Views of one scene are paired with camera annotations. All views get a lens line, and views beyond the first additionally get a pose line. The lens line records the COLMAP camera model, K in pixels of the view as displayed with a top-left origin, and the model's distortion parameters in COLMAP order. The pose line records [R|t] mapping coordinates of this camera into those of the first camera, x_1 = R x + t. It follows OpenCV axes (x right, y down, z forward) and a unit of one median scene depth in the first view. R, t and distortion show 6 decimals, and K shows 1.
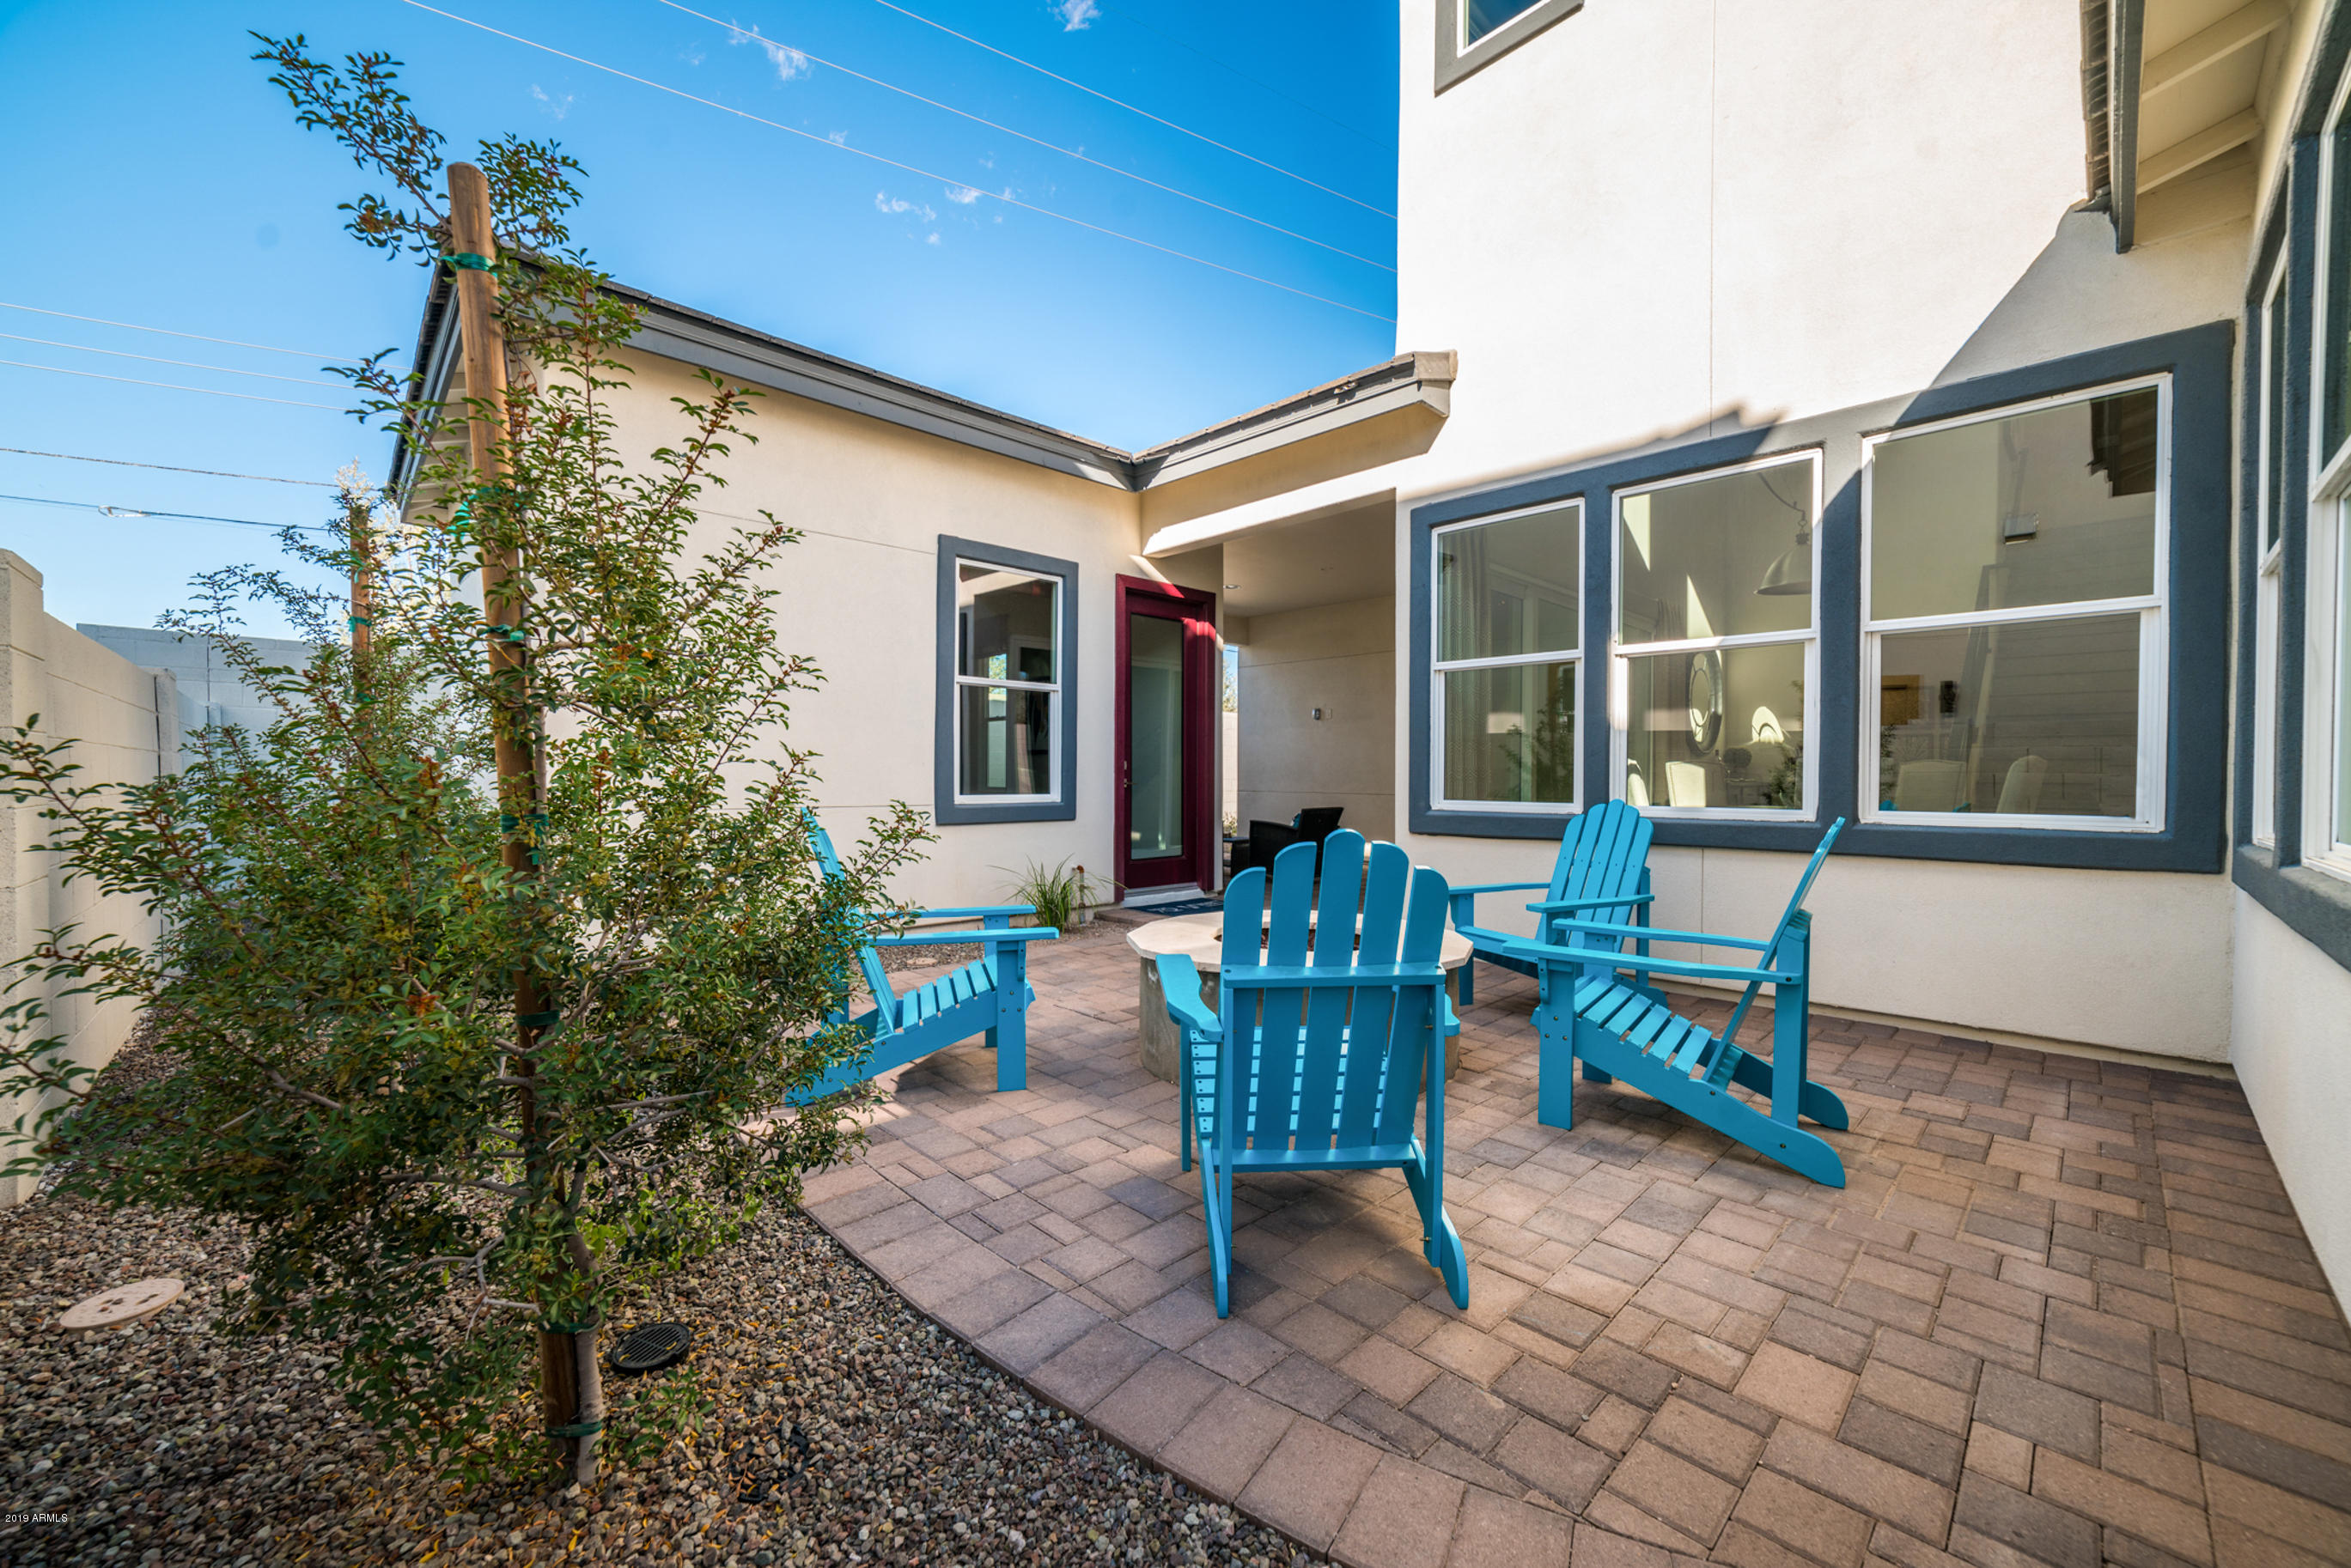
lens RADIAL K [[903.0, 0, 1180.0], [0, 903.0, 789.8], [0, 0, 1]] dist [-0.018742, 0.004366]
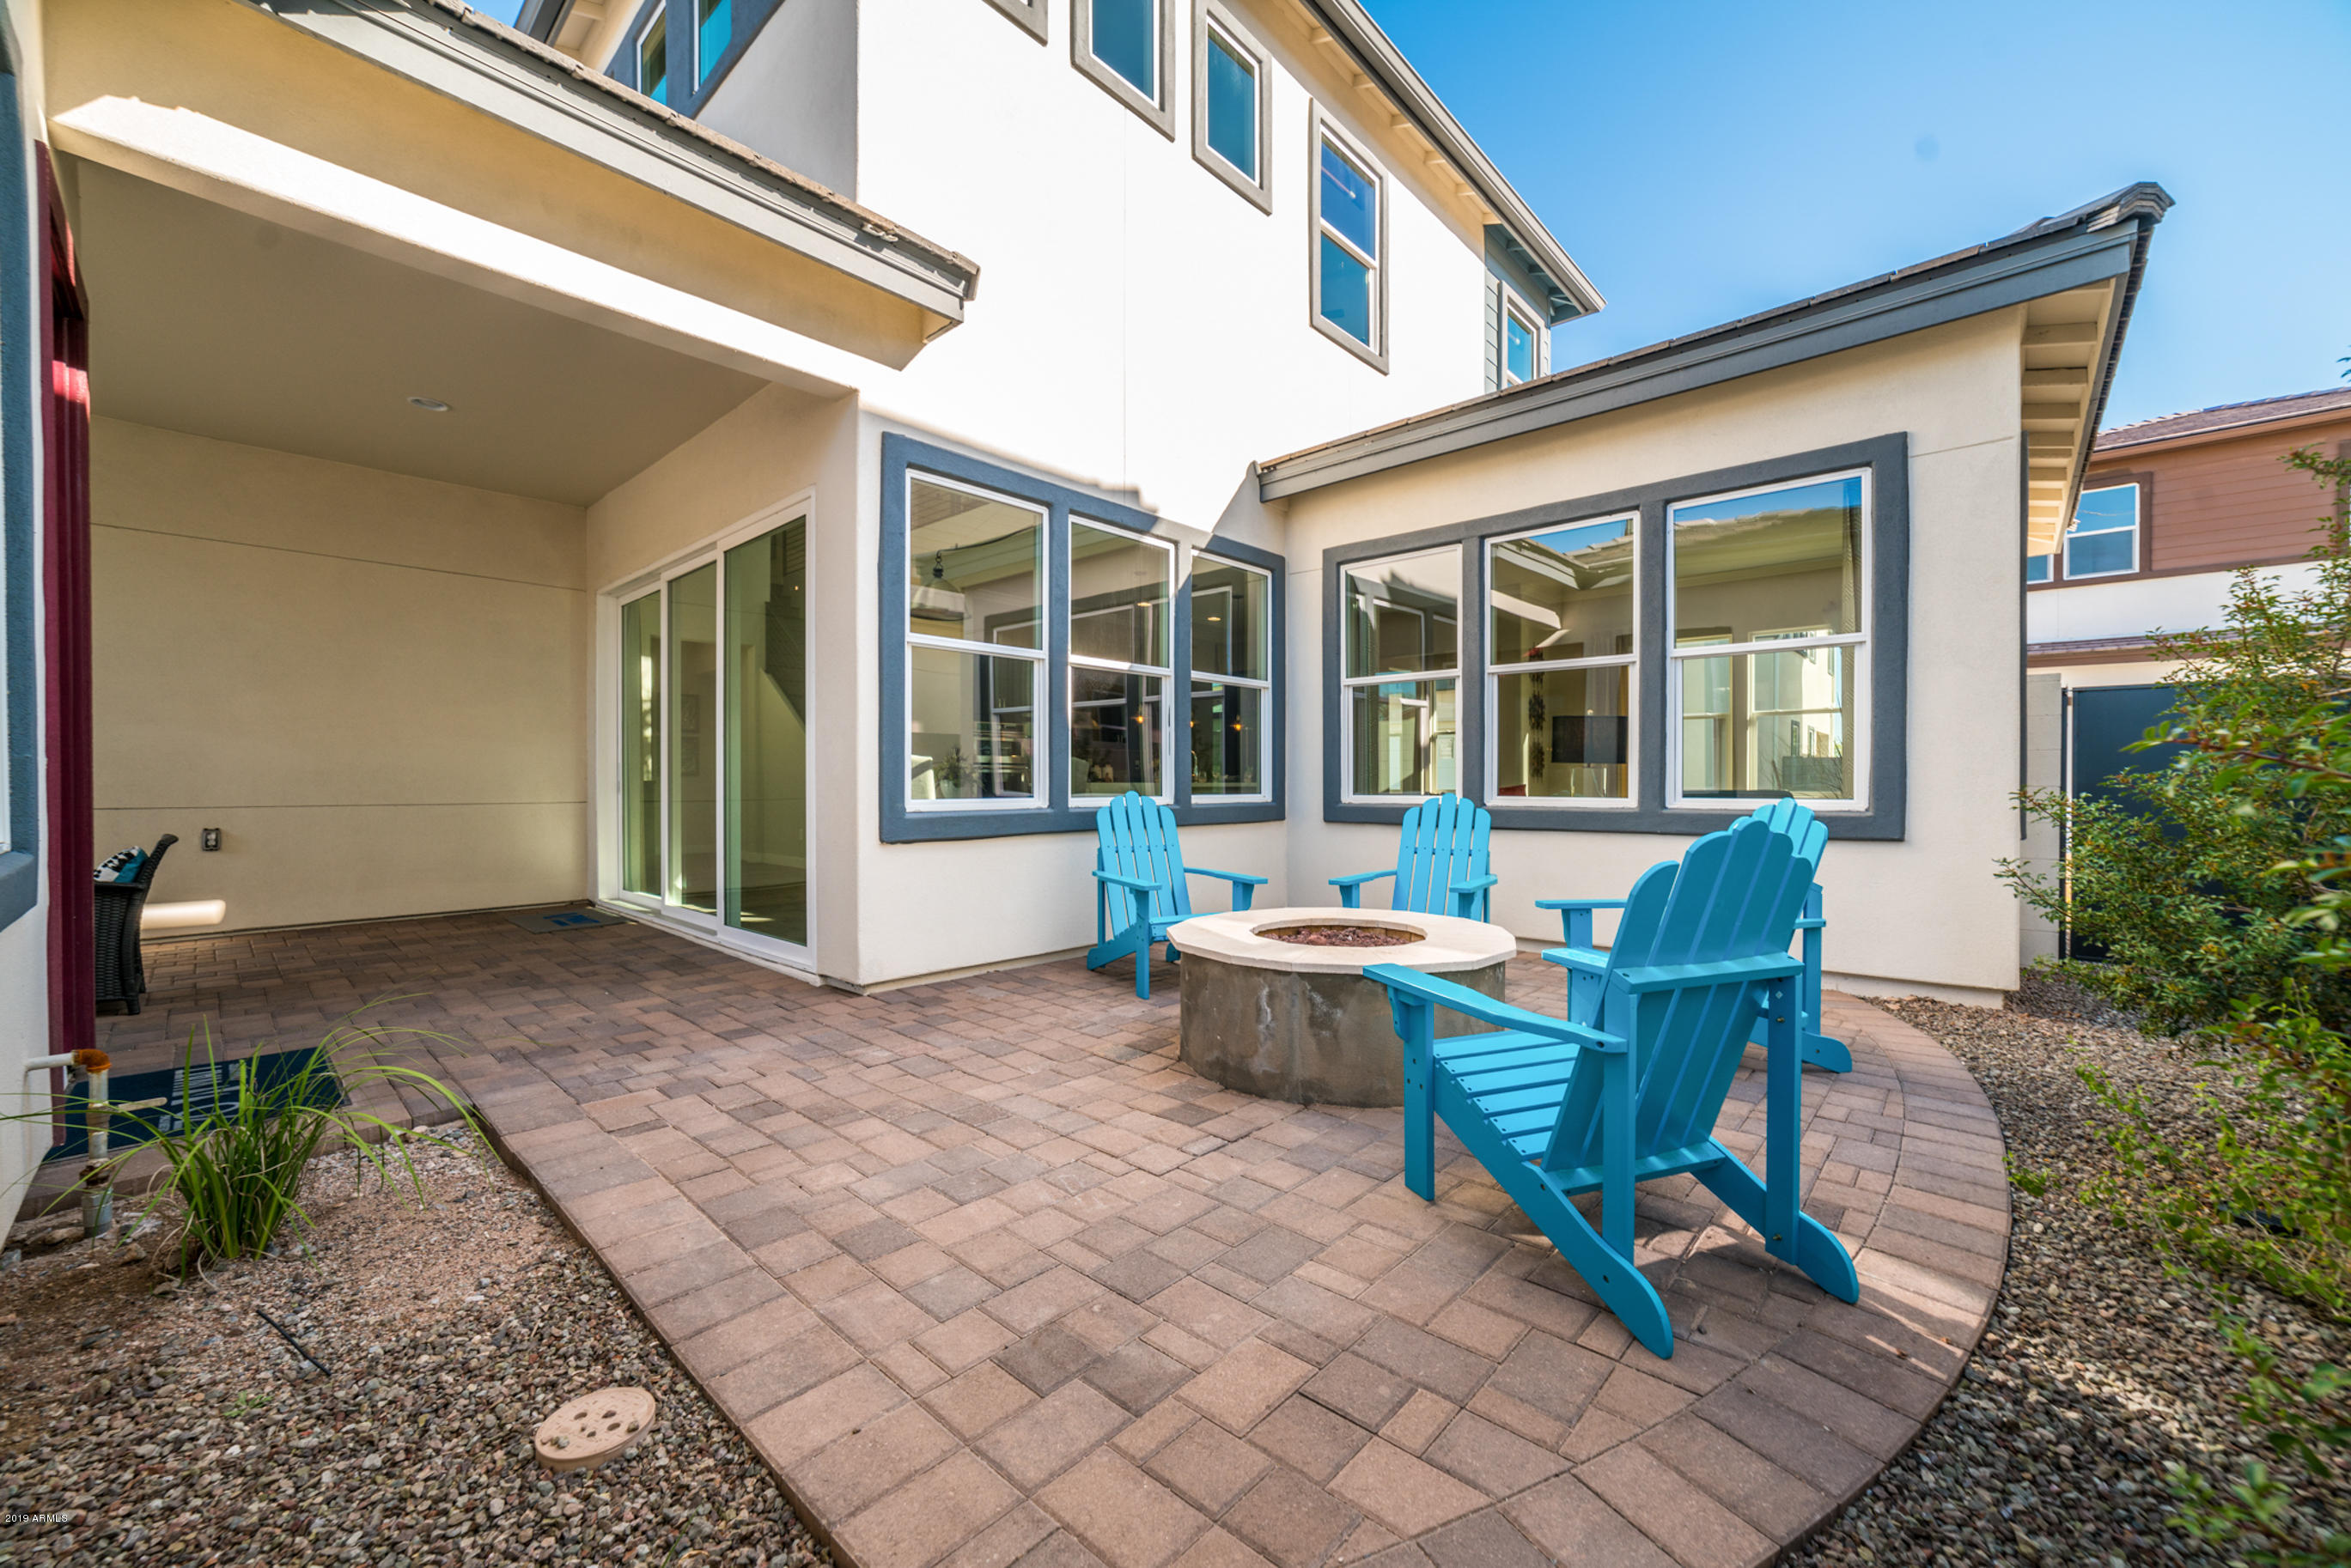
lens RADIAL K [[903.0, 0, 1172.5], [0, 903.0, 784.6], [0, 0, 1]] dist [-0.018742, 0.004366]
pose [[-0.057422, -0.015078, 0.998236, -0.712308], [0.008193, 0.999845, 0.015573, -0.017467], [-0.998316, 0.009073, -0.057289, 1.043760]]
